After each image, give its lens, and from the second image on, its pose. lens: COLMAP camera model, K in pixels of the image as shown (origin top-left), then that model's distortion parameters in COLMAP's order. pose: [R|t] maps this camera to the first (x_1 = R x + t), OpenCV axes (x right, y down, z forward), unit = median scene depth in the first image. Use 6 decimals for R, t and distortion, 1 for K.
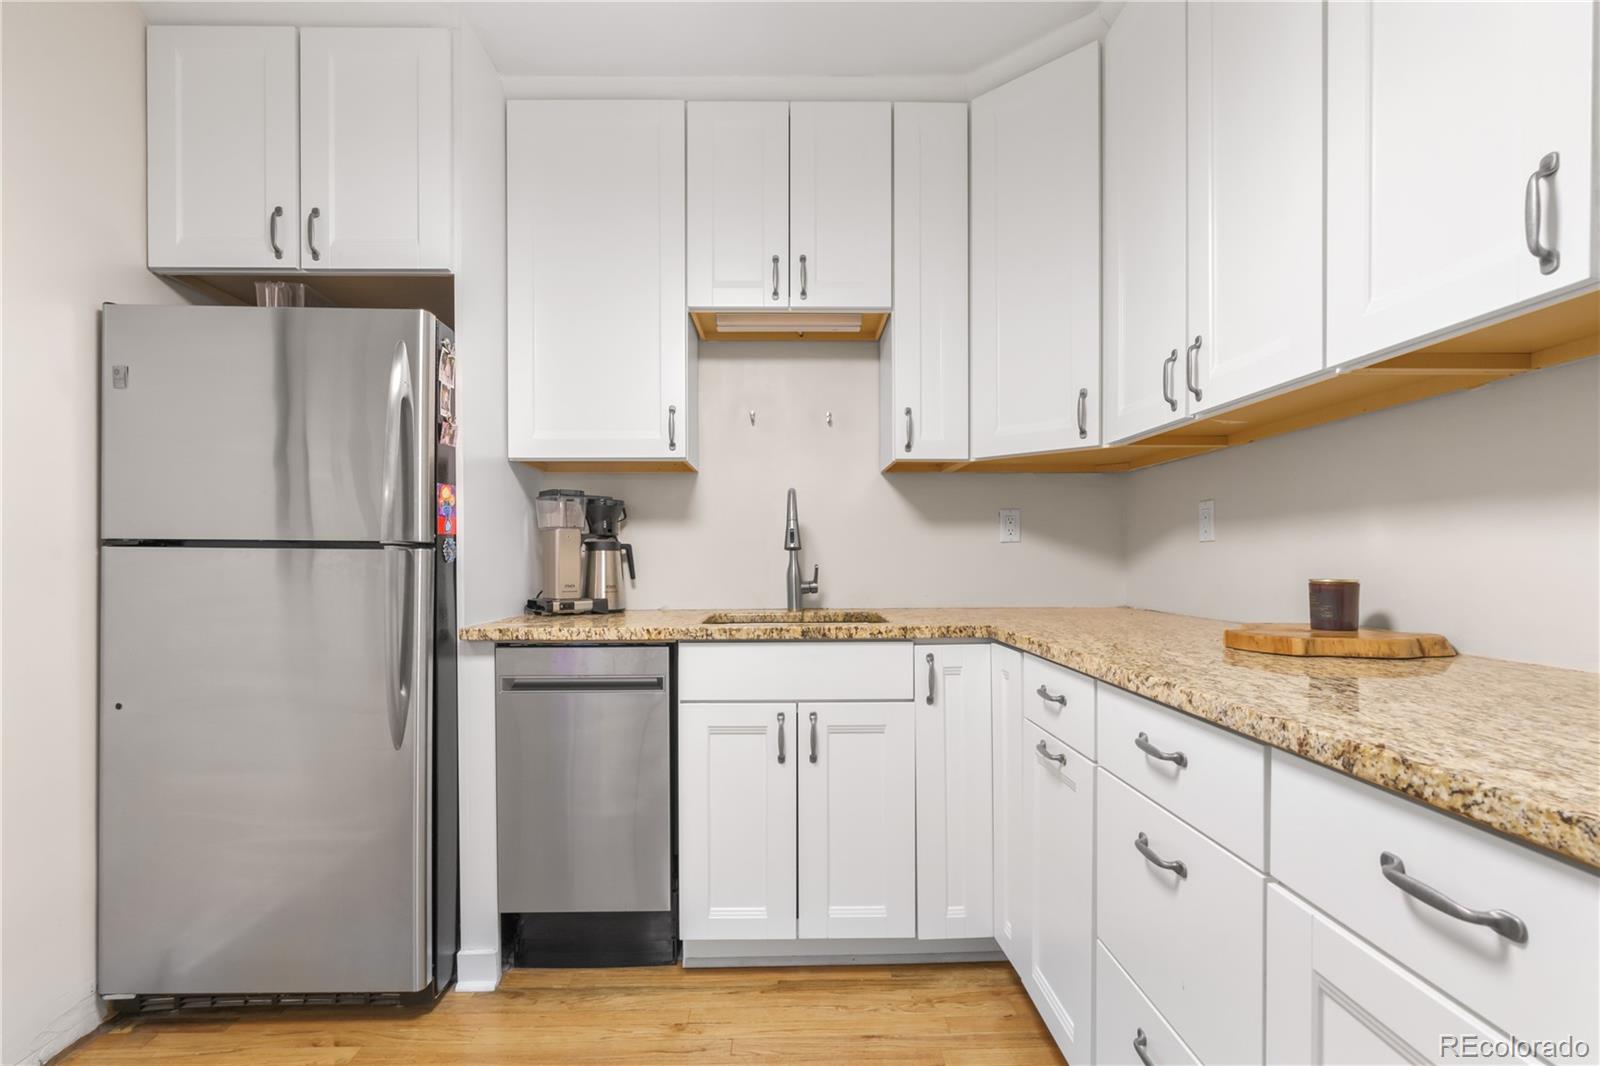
lens RADIAL K [[731.2, 0, 795.5], [0, 731.2, 567.7], [0, 0, 1]] dist [-0.015195, 0.006217]
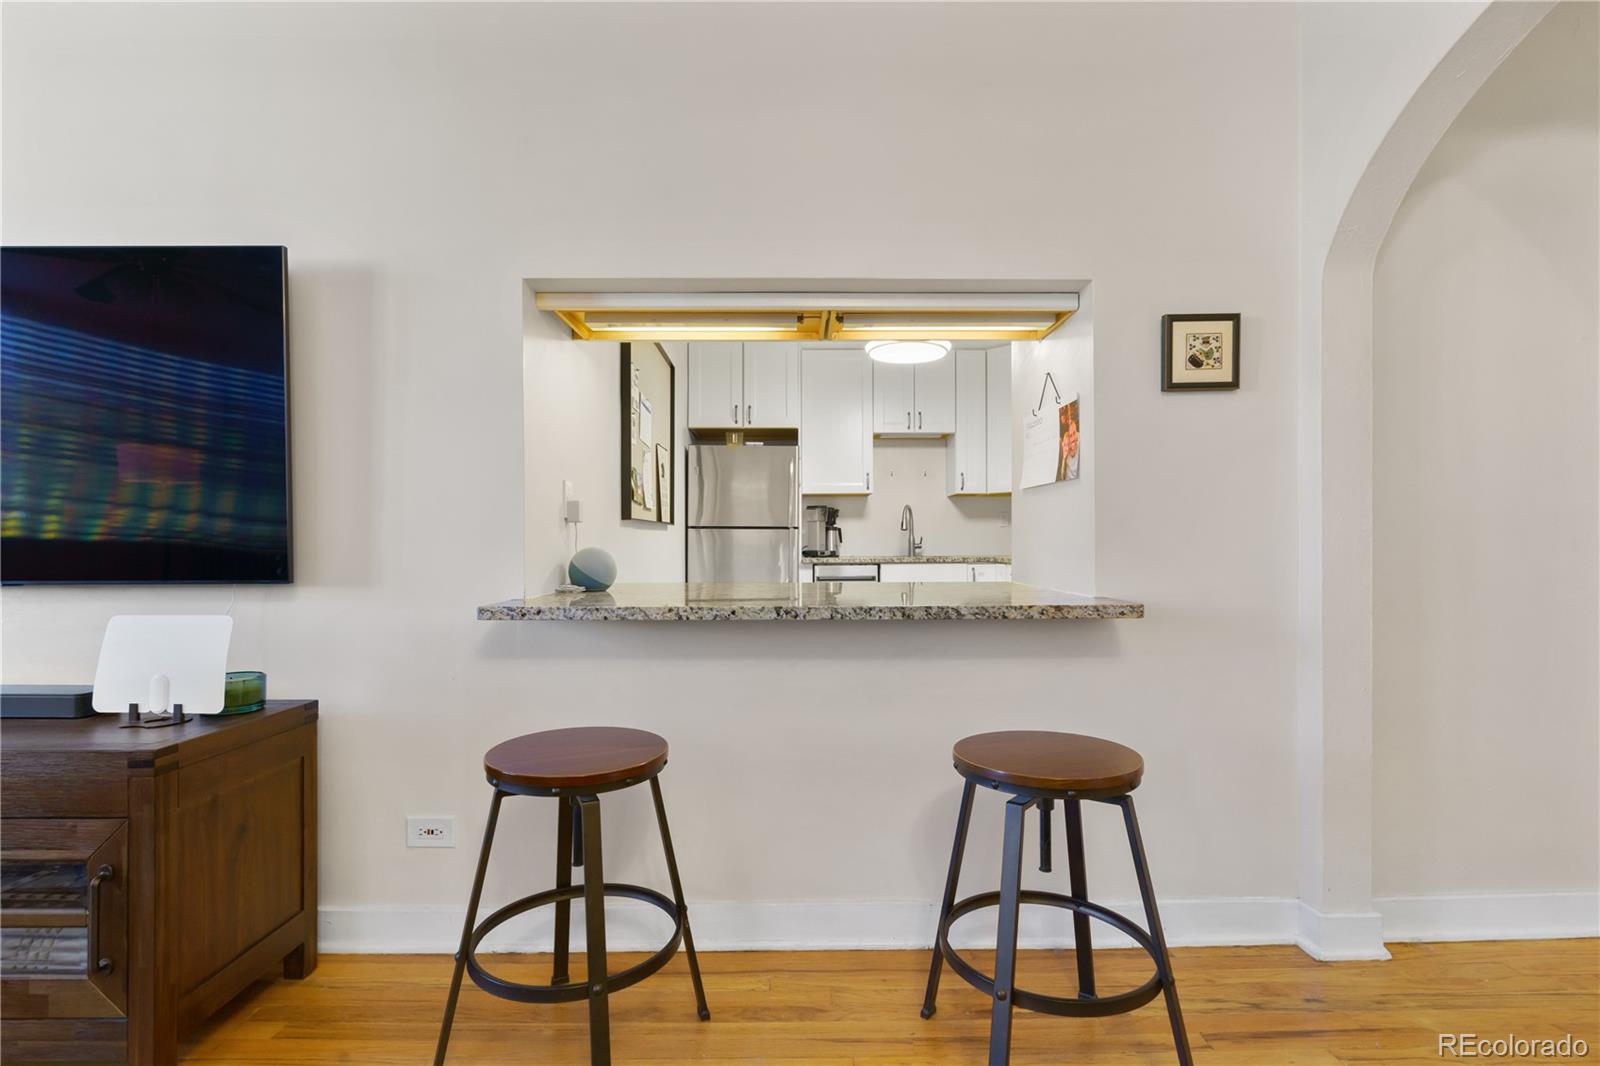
lens RADIAL K [[734.6, 0, 798.9], [0, 734.6, 547.2], [0, 0, 1]] dist [-0.013786, 0.006453]
pose [[0.999997, -0.002312, 0.000211, -0.466171], [0.002314, 0.999962, -0.008367, 0.062829], [-0.000191, 0.008368, 0.999965, -1.738705]]
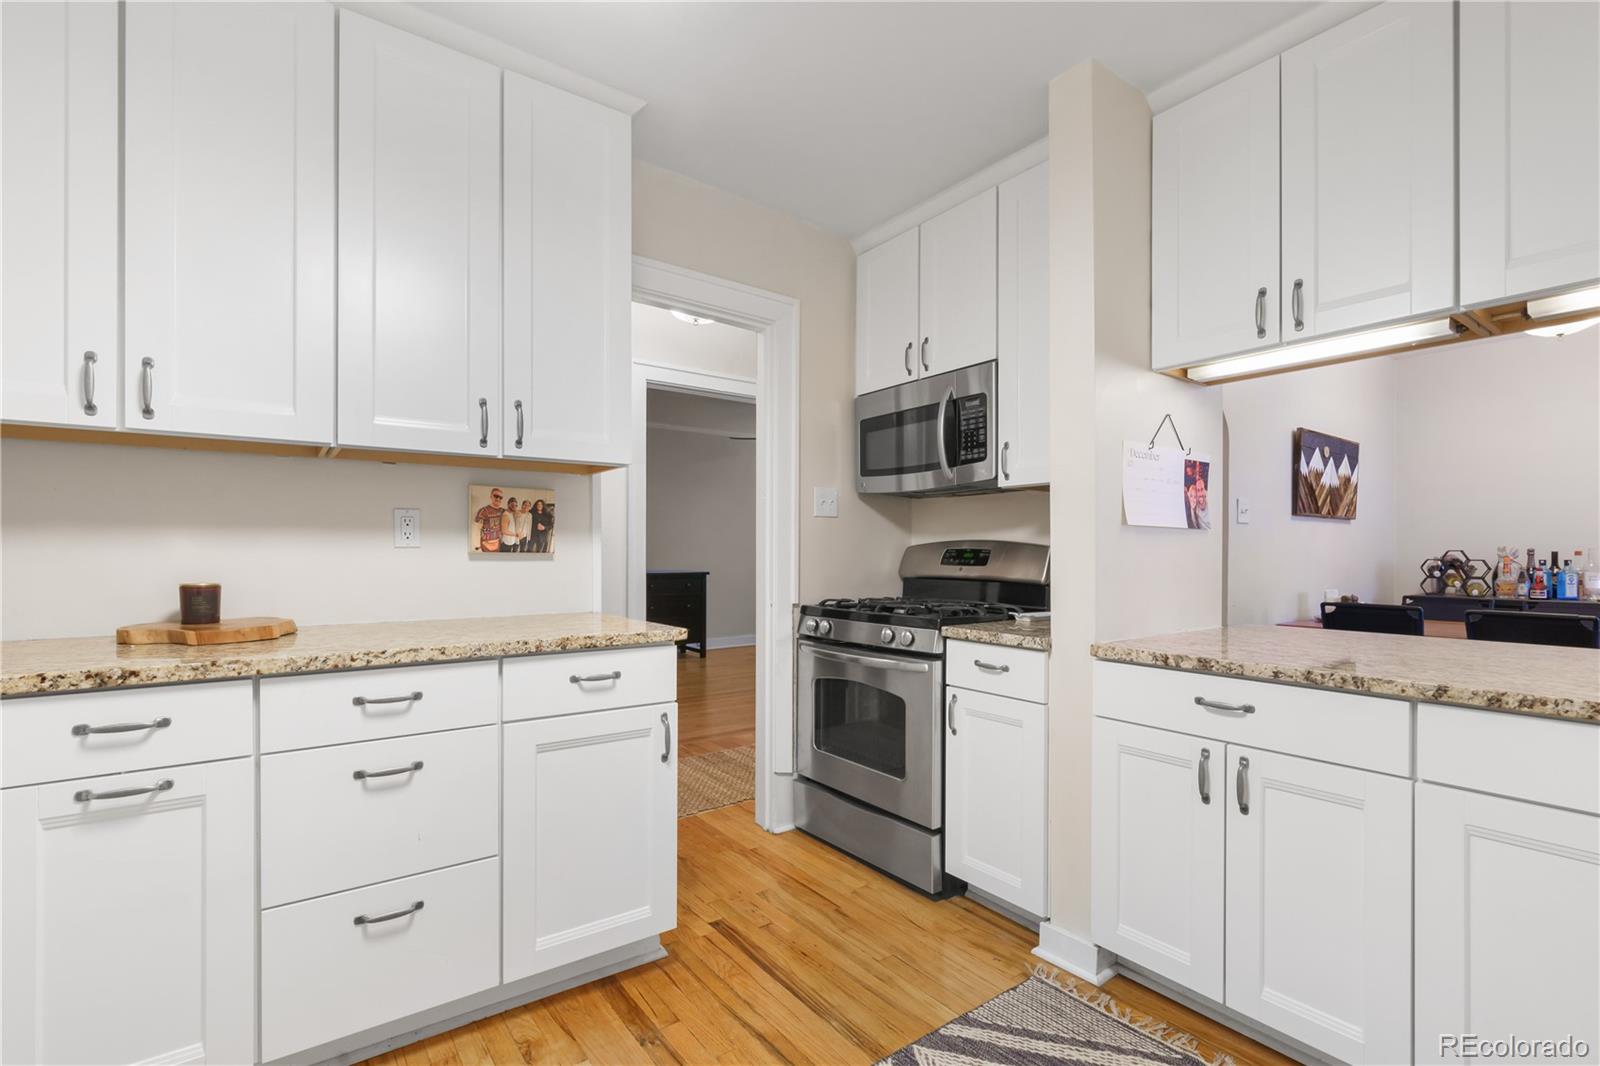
lens RADIAL K [[734.6, 0, 798.9], [0, 734.6, 547.2], [0, 0, 1]] dist [-0.013786, 0.006453]
pose [[-0.583366, 0.005070, 0.812193, -0.668877], [0.011085, 0.999937, 0.001720, -0.028101], [-0.812134, 0.010007, -0.583386, 0.670135]]
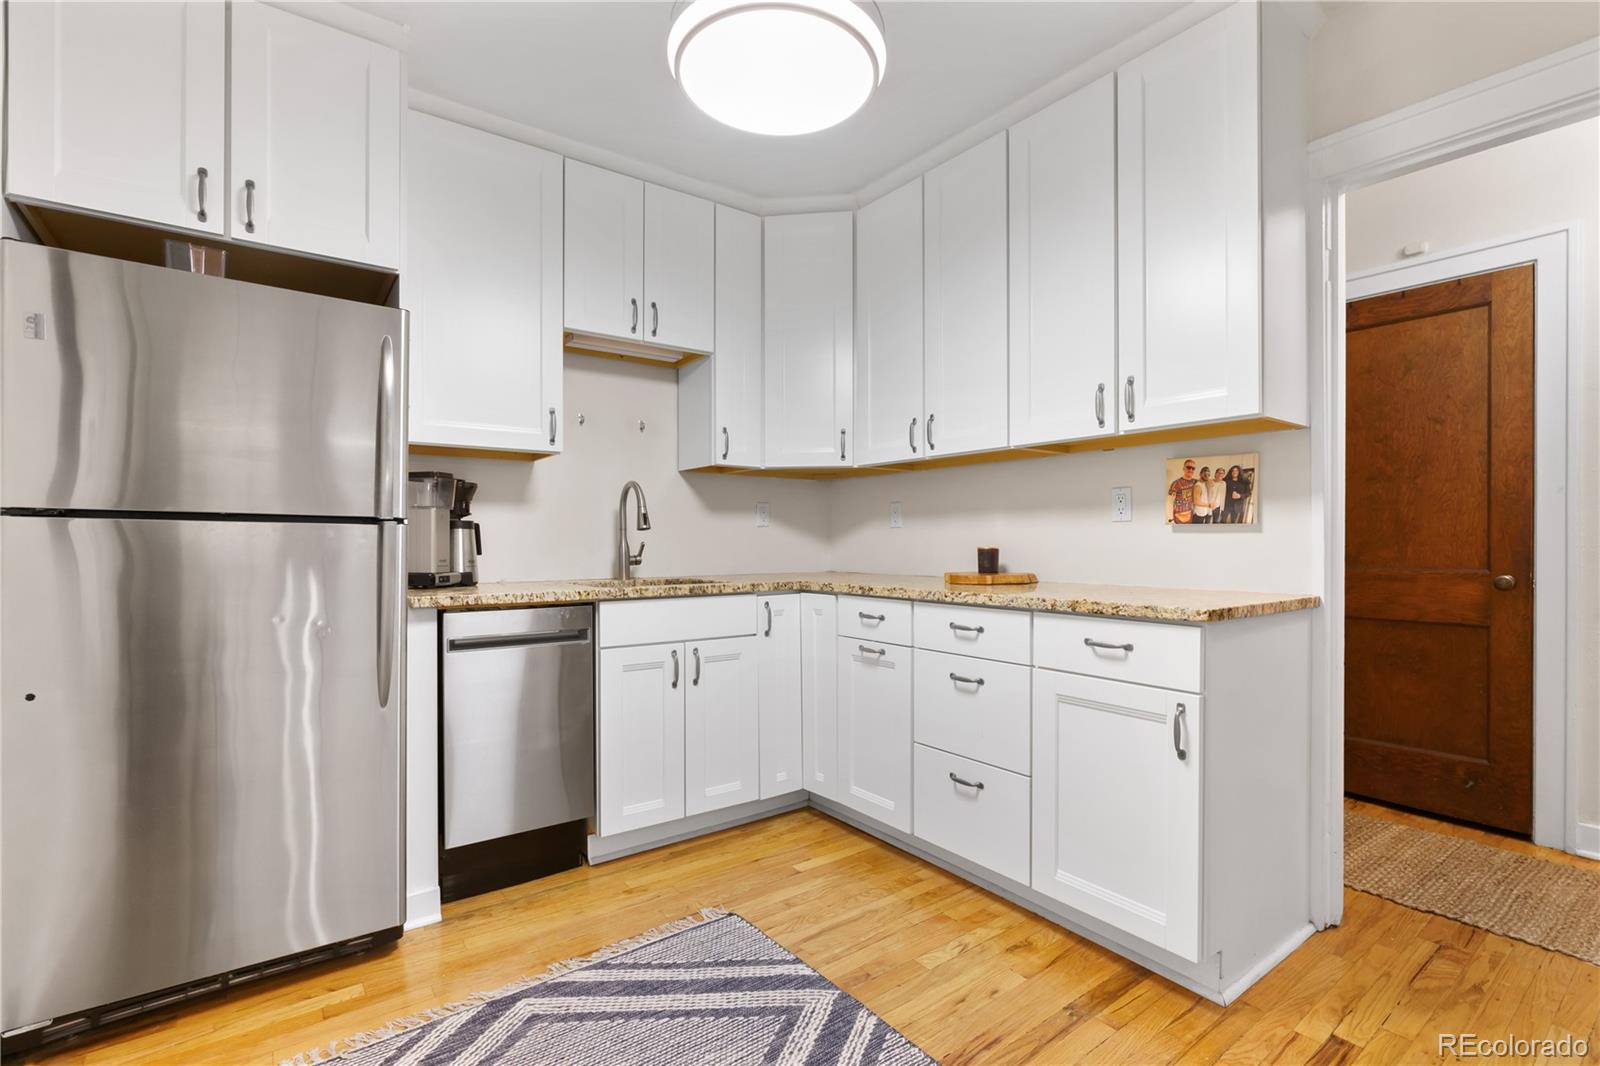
lens RADIAL K [[734.6, 0, 798.9], [0, 734.6, 547.2], [0, 0, 1]] dist [-0.013786, 0.006453]
pose [[0.817664, -0.001453, 0.575694, -0.608515], [0.006474, 0.999957, -0.006672, 0.018622], [-0.575659, 0.009183, 0.817638, -0.240389]]
